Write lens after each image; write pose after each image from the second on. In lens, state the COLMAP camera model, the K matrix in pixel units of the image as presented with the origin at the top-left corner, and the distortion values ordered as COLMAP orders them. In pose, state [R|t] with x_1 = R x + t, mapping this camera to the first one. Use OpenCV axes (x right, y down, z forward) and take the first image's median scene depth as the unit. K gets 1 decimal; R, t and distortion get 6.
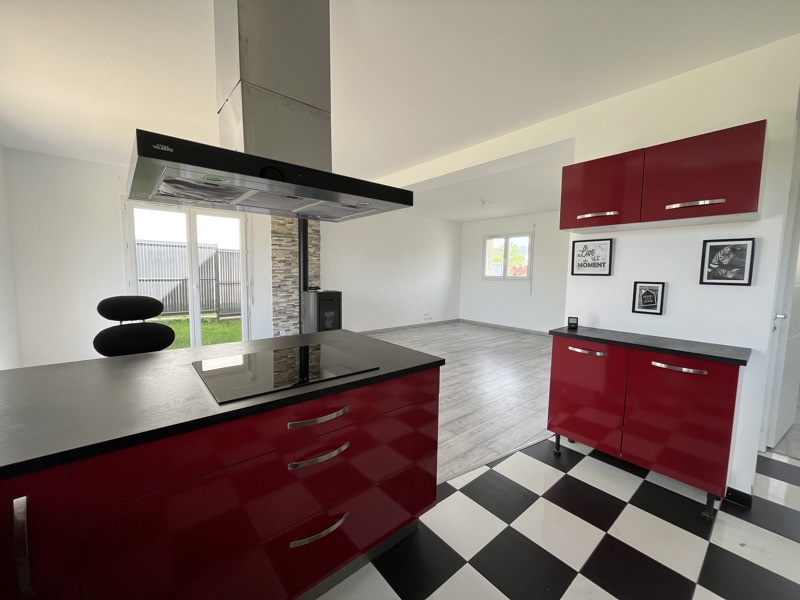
lens RADIAL K [[323.1, 0, 399.7], [0, 323.1, 298.4], [0, 0, 1]] dist [0.000362, 0.000123]
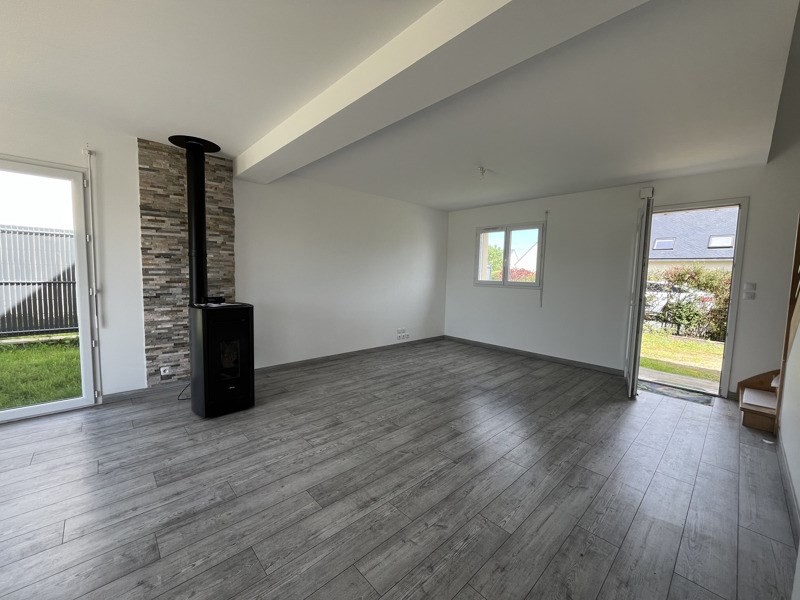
lens RADIAL K [[323.1, 0, 399.1], [0, 323.1, 300.0], [0, 0, 1]] dist [0.000362, 0.000123]
pose [[0.998782, 0.004729, 0.049118, 0.056256], [-0.004503, 0.999979, -0.004710, -0.028209], [-0.049139, 0.004484, 0.998782, 0.349545]]
